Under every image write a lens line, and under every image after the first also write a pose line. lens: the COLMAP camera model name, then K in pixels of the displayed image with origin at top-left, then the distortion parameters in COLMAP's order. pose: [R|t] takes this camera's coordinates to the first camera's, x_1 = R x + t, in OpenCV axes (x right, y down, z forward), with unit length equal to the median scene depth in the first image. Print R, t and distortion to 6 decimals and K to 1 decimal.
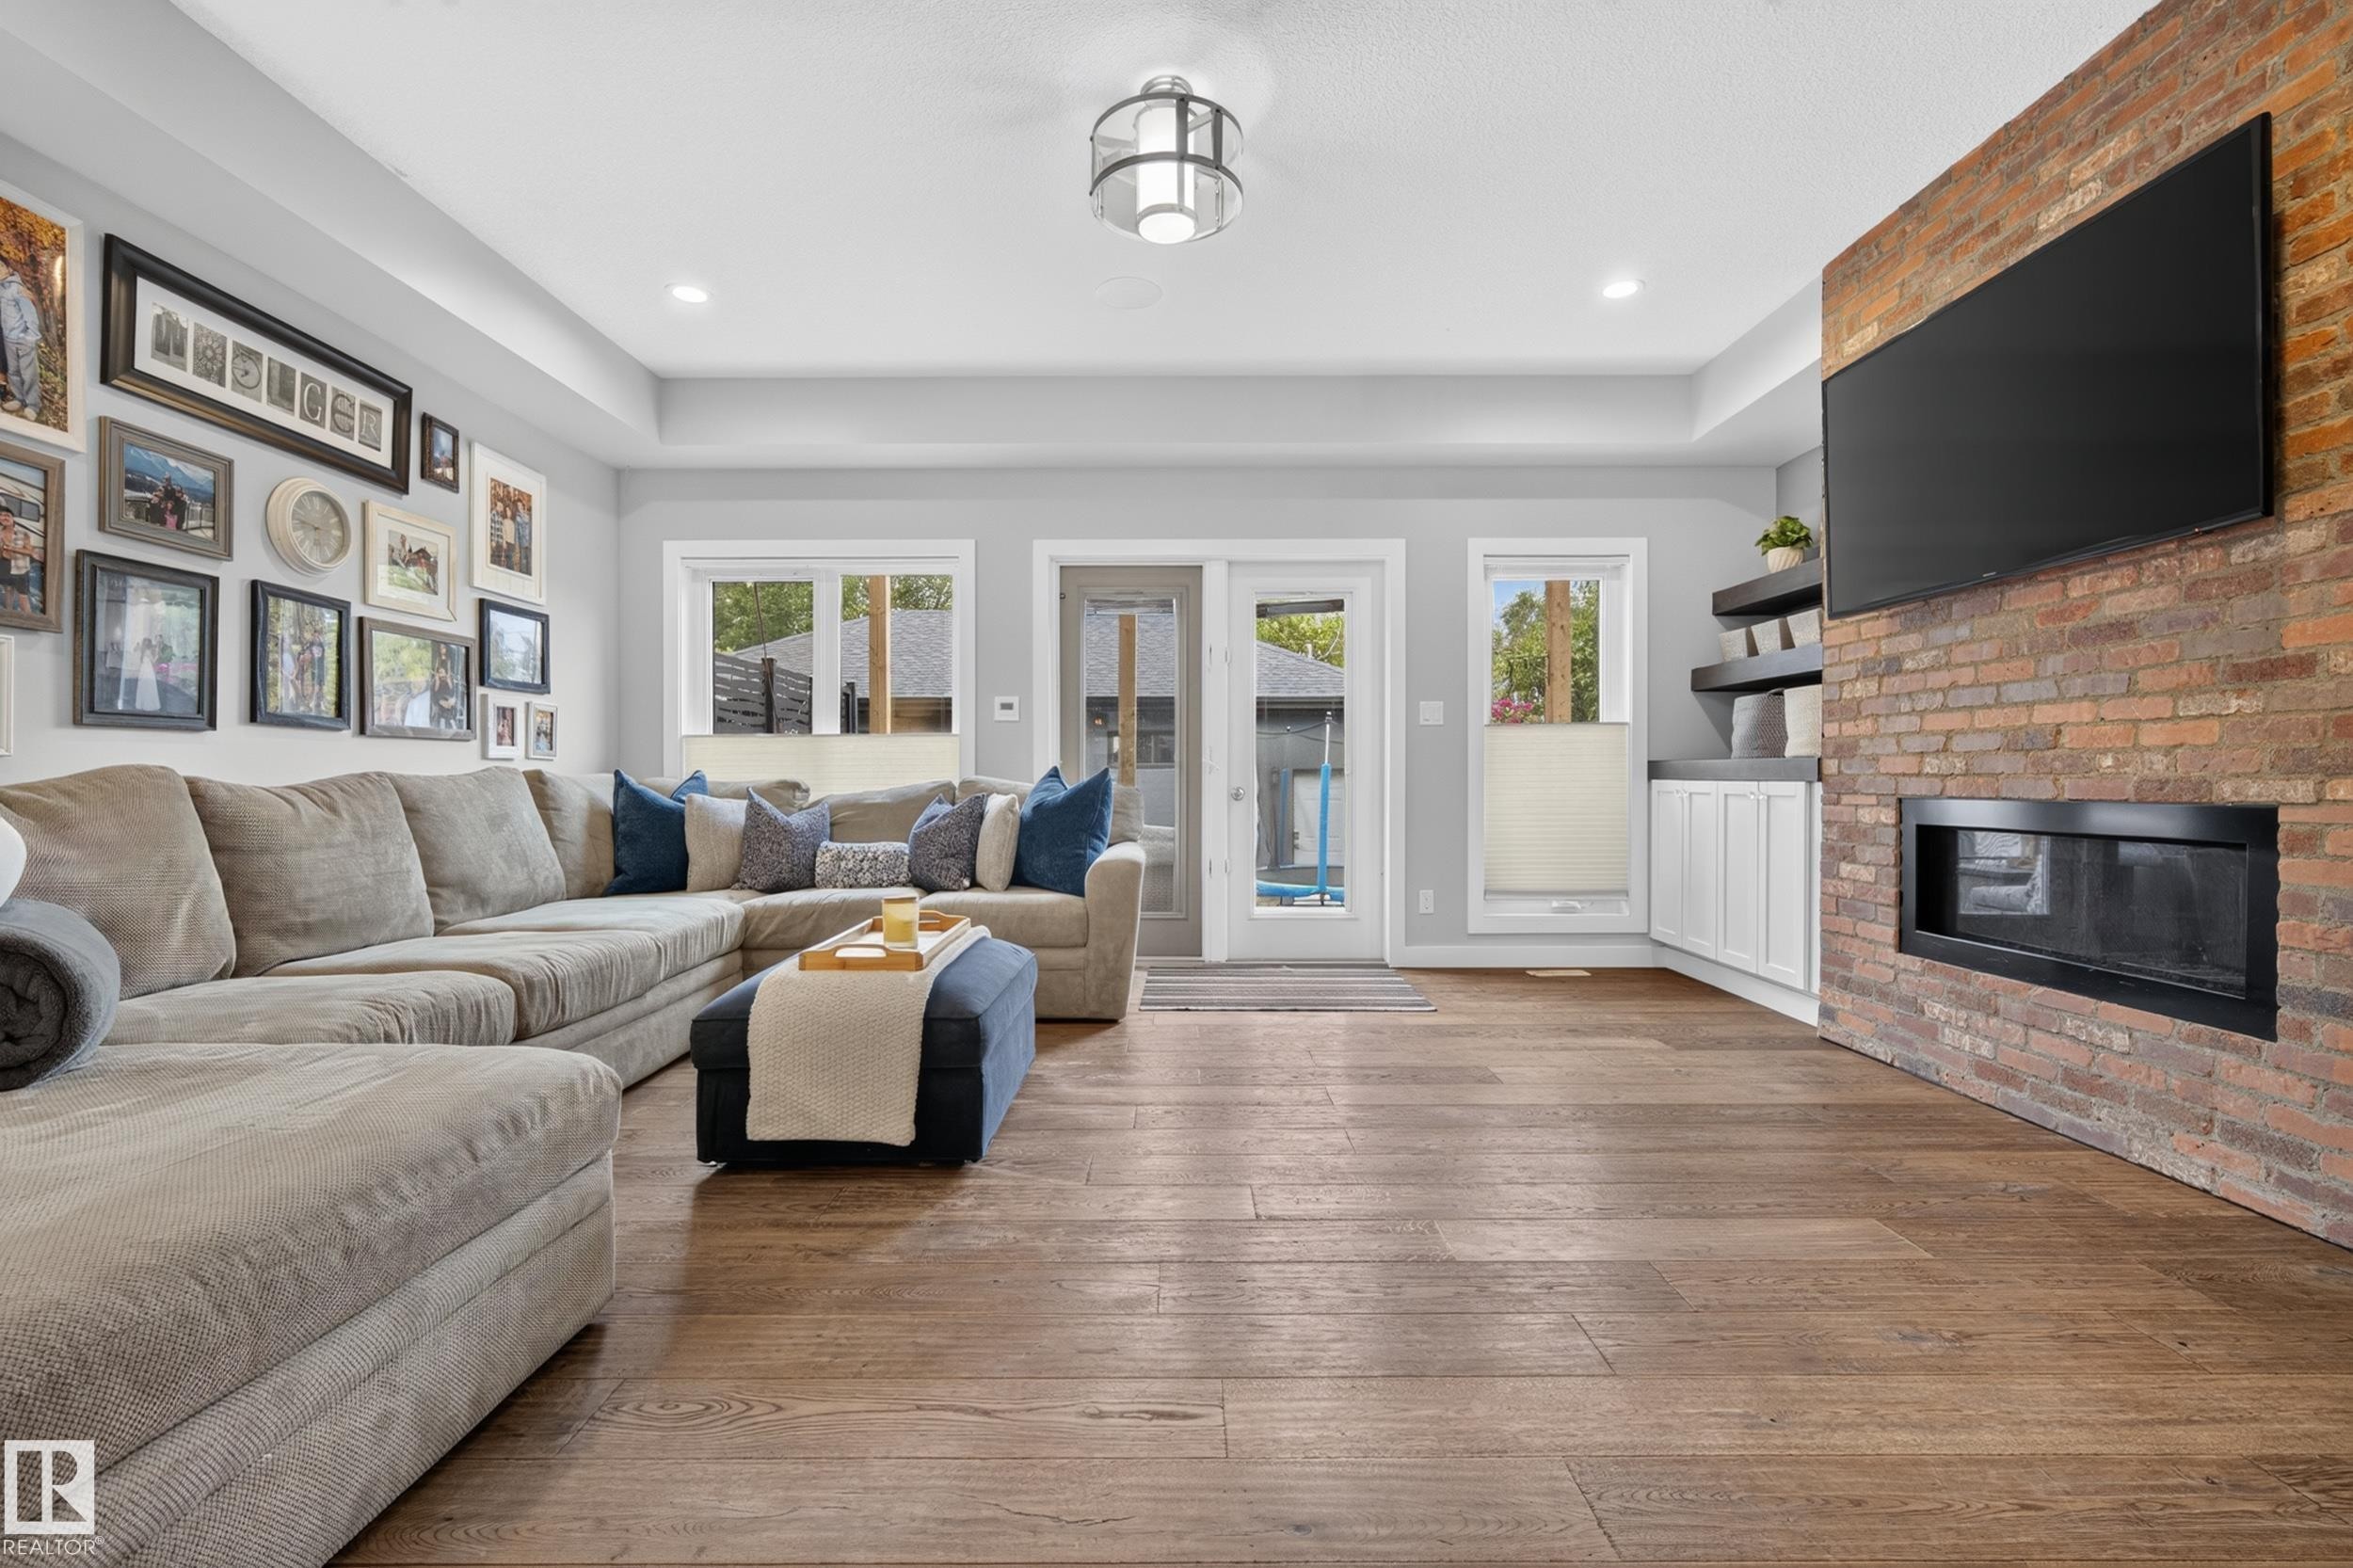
lens RADIAL K [[1077.8, 0, 1176.2], [0, 1077.8, 777.4], [0, 0, 1]] dist [-0.000409, -0.000155]
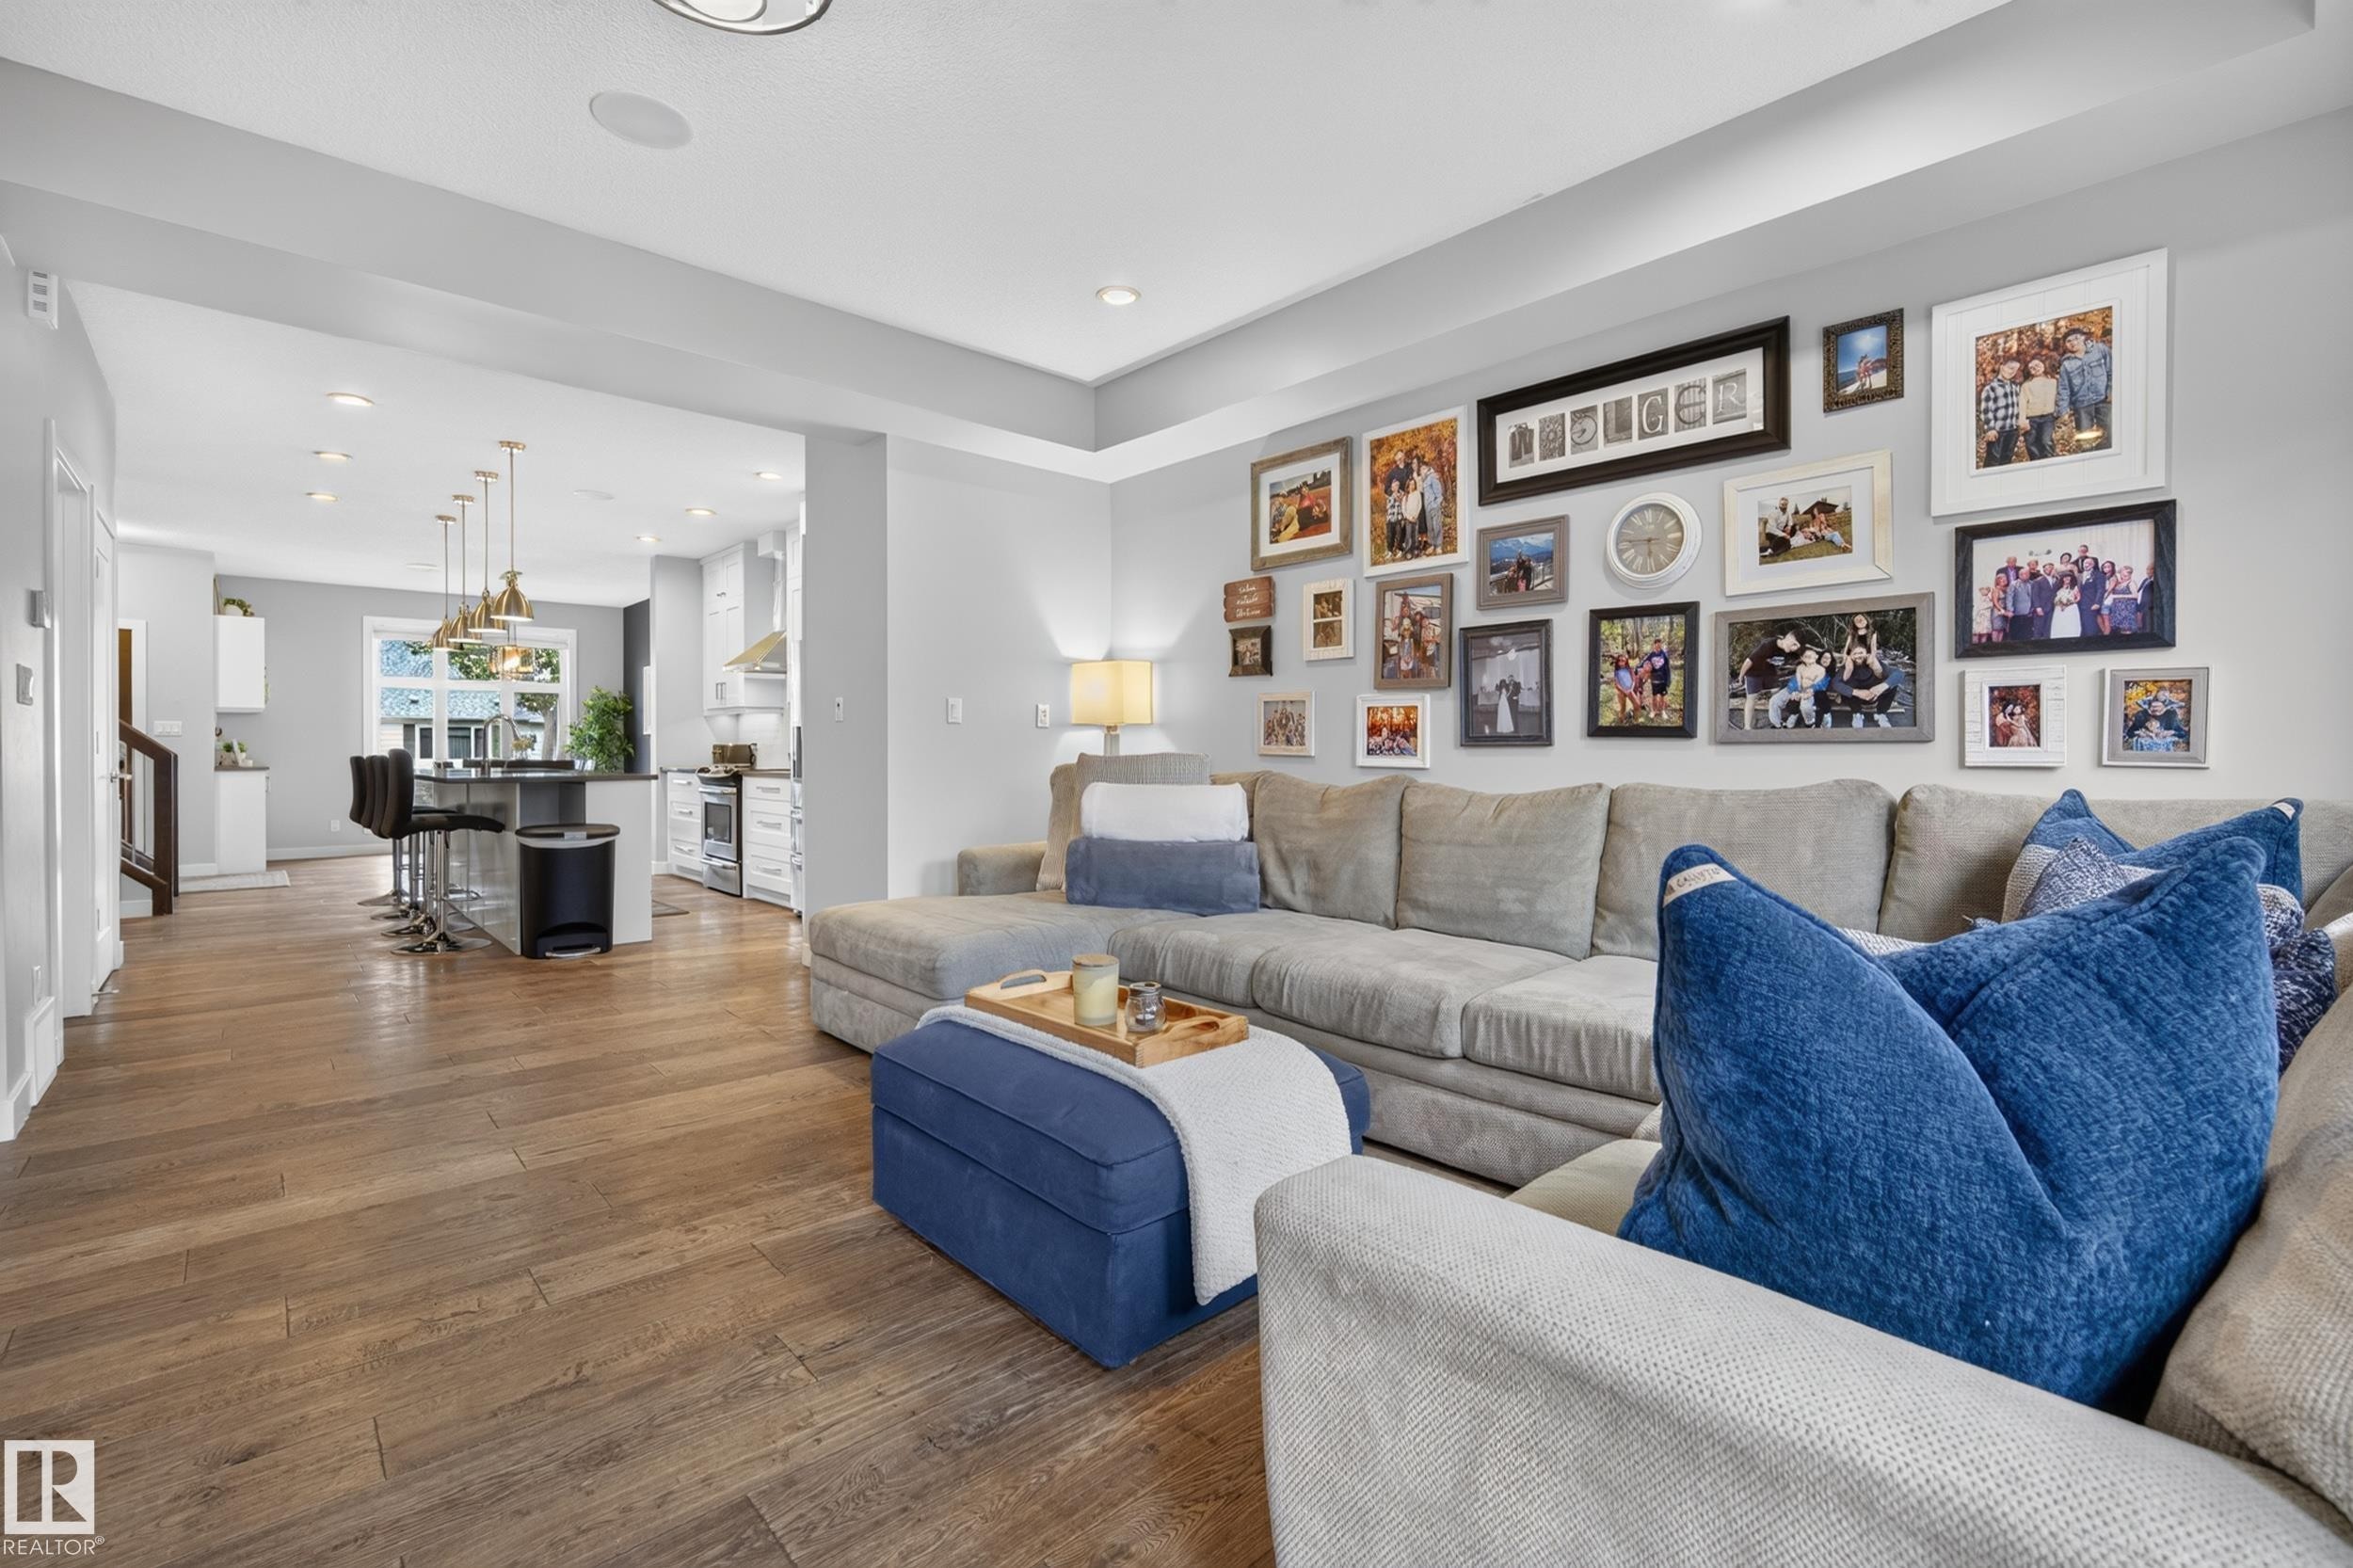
lens RADIAL K [[1027.4, 0, 1182.1], [0, 1027.4, 763.0], [0, 0, 1]] dist [0.002316, 0.000718]
pose [[-0.730421, 0.005394, -0.682975, 0.181483], [-0.002185, 0.999945, 0.010234, -0.031656], [0.682993, 0.008967, -0.730370, 1.406757]]
